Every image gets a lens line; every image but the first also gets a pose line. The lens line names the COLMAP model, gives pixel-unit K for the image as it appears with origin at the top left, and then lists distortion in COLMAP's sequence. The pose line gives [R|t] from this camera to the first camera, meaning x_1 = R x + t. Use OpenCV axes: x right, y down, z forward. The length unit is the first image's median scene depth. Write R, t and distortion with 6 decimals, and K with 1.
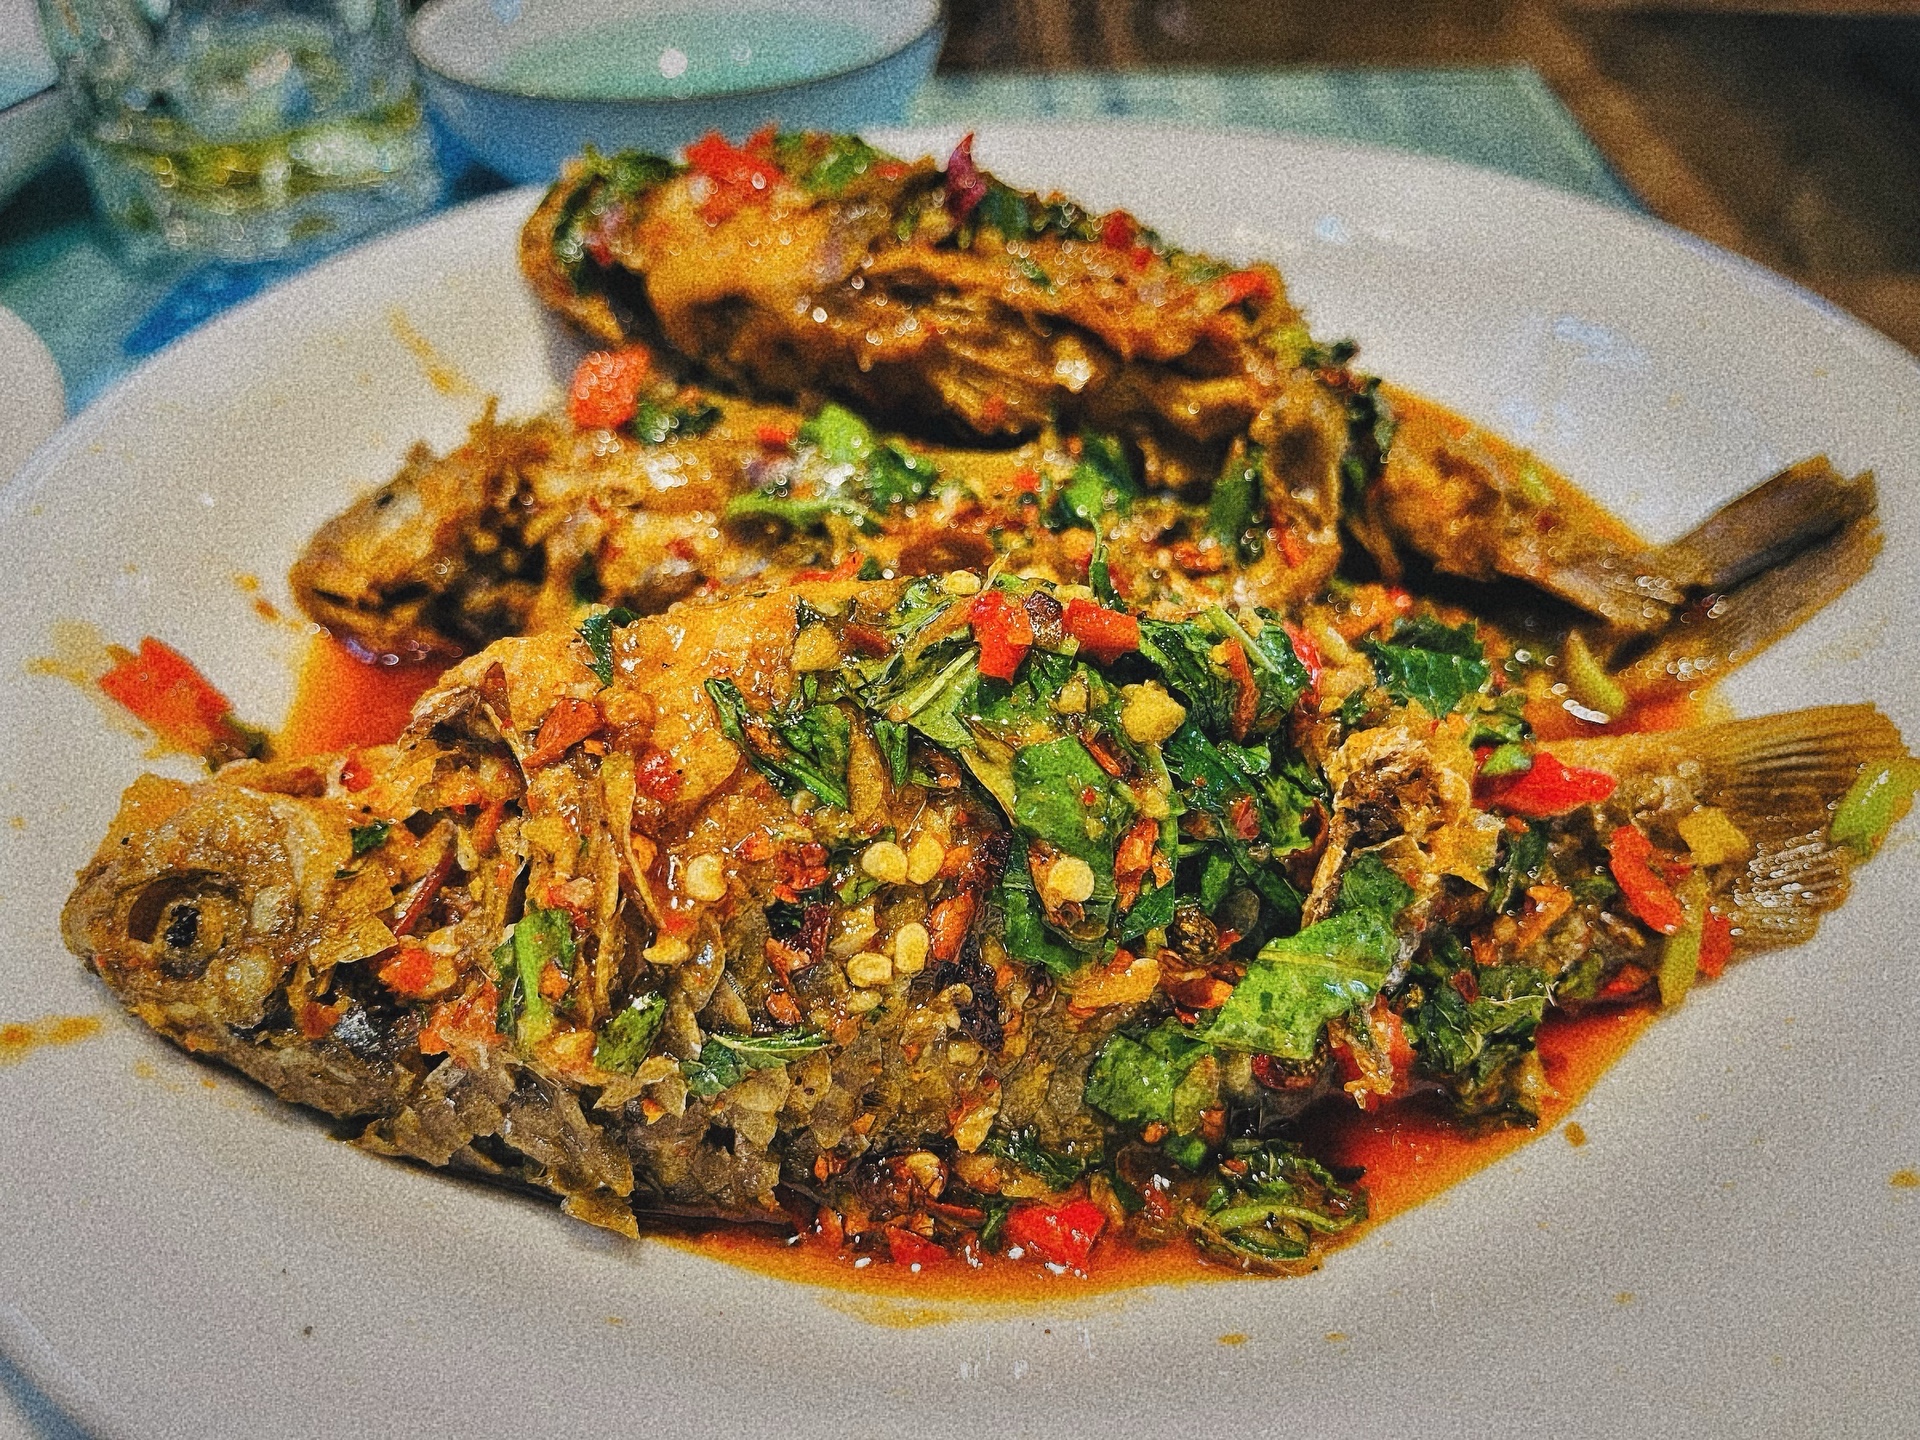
lens RADIAL K [[1454.3, 0, 959.8], [0, 1454.3, 719.8], [0, 0, 1]] dist [0.002955, -0.004187]
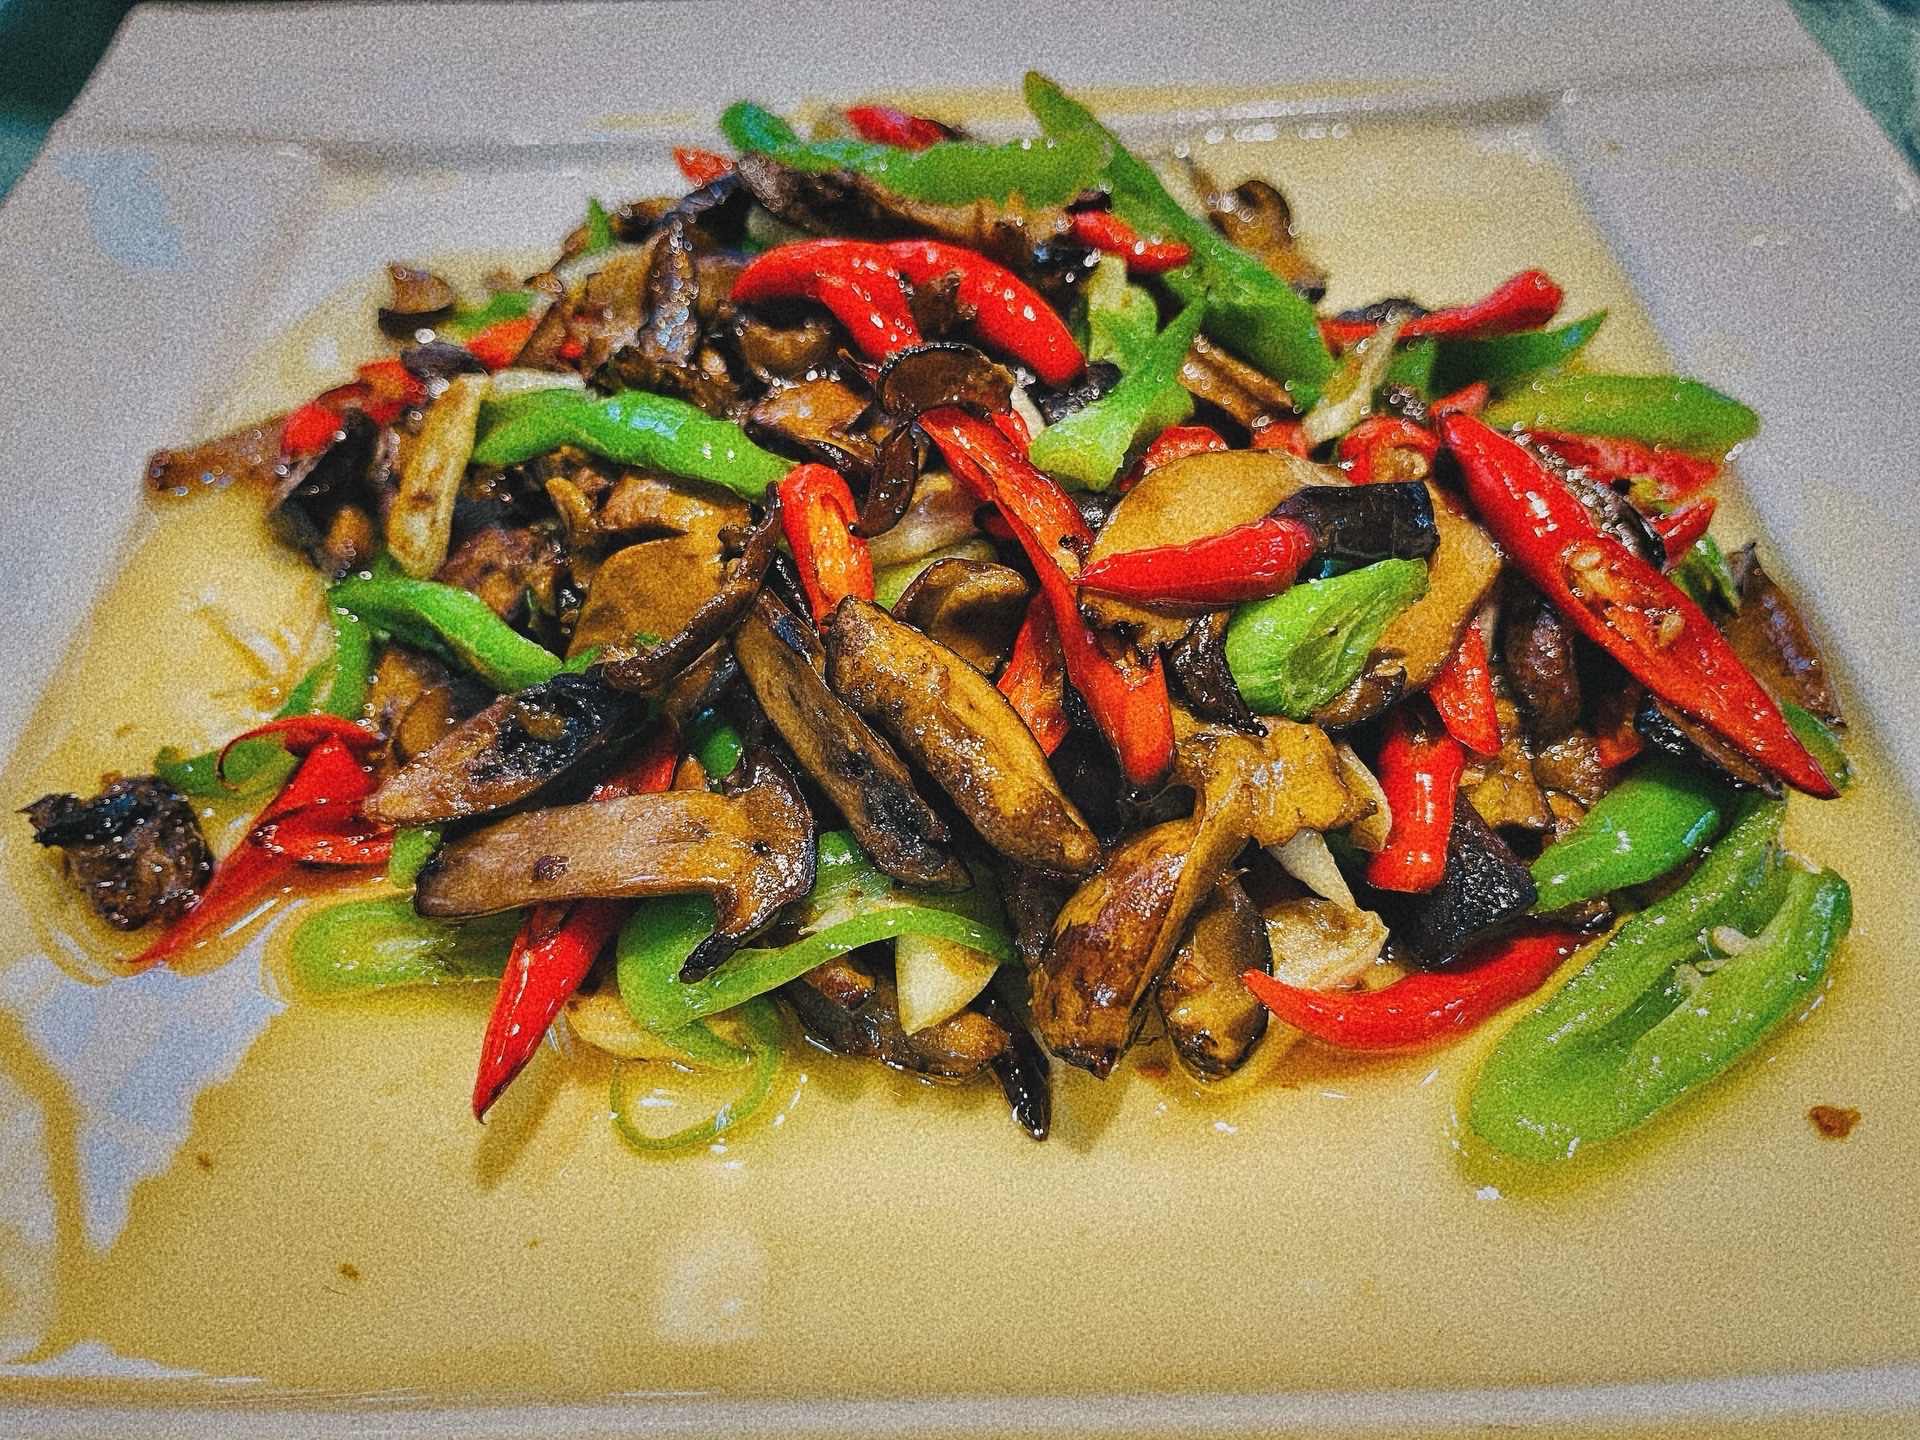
lens RADIAL K [[1454.3, 0, 960.1], [0, 1454.3, 720.0], [0, 0, 1]] dist [0.002955, -0.004187]
pose [[1.000000, 0.000070, 0.000009, 0.756642], [-0.000070, 1.000000, 0.000208, -0.000084], [-0.000009, -0.000208, 1.000000, 0.000055]]
